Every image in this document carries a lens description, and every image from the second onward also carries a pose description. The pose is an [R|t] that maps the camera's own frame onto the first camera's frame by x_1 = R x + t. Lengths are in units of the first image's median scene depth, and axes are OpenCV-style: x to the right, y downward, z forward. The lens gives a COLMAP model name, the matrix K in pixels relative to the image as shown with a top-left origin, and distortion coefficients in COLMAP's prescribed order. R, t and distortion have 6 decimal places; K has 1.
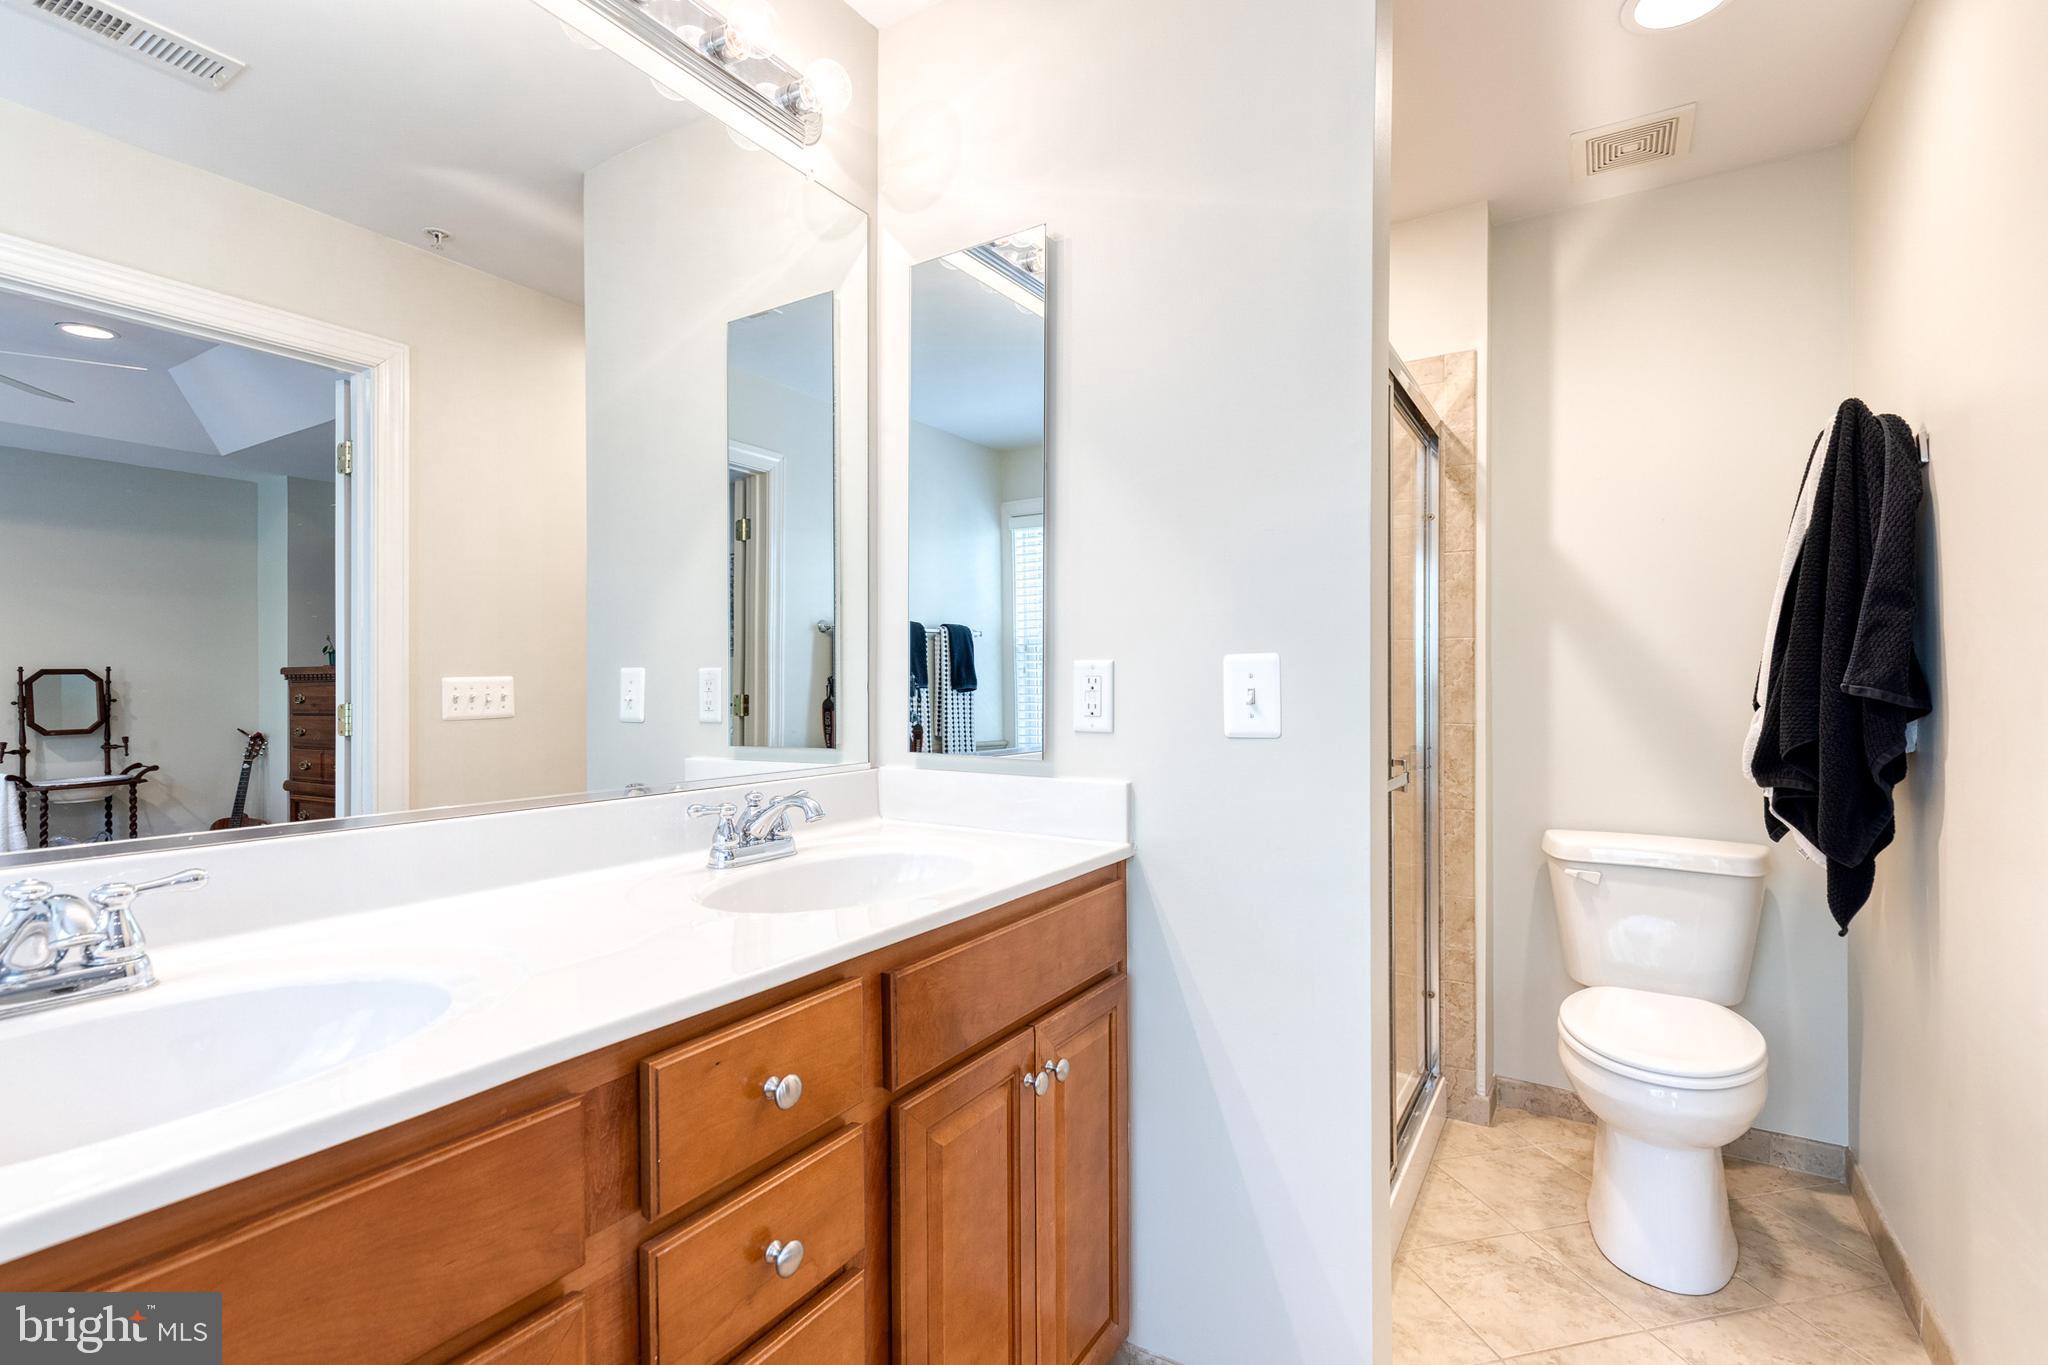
lens RADIAL K [[931.8, 0, 1025.3], [0, 931.8, 672.1], [0, 0, 1]] dist [0.013141, -0.002783]
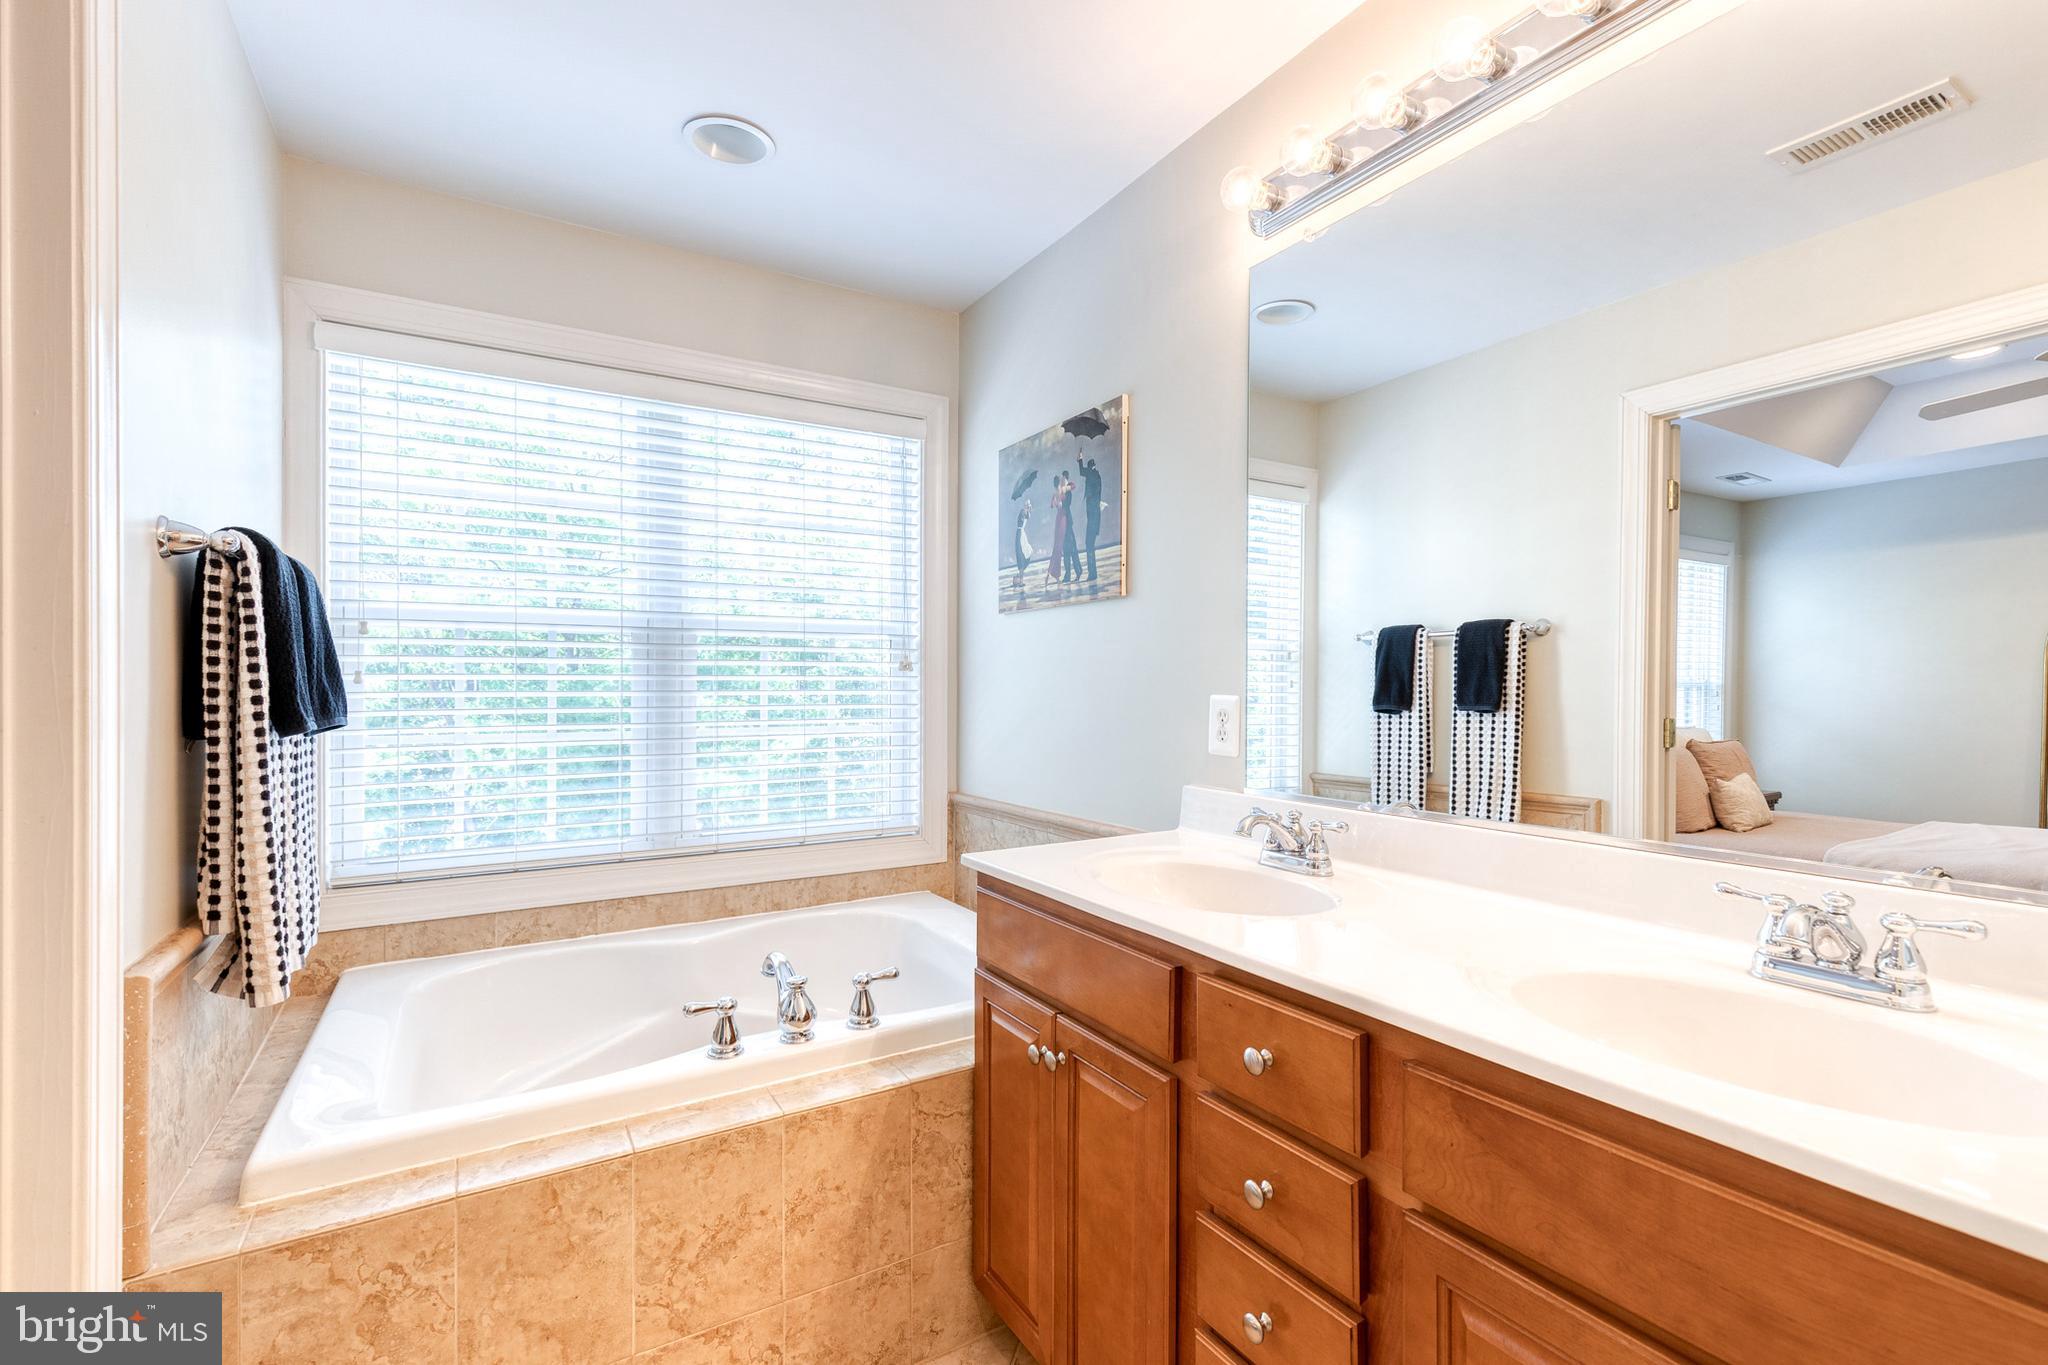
lens RADIAL K [[931.8, 0, 1024.5], [0, 931.8, 701.4], [0, 0, 1]] dist [0.013141, -0.002783]
pose [[-0.446929, -0.004906, -0.894556, 0.708622], [-0.008279, 0.999965, -0.001348, 0.015175], [0.894531, 0.006803, -0.446954, 1.036622]]
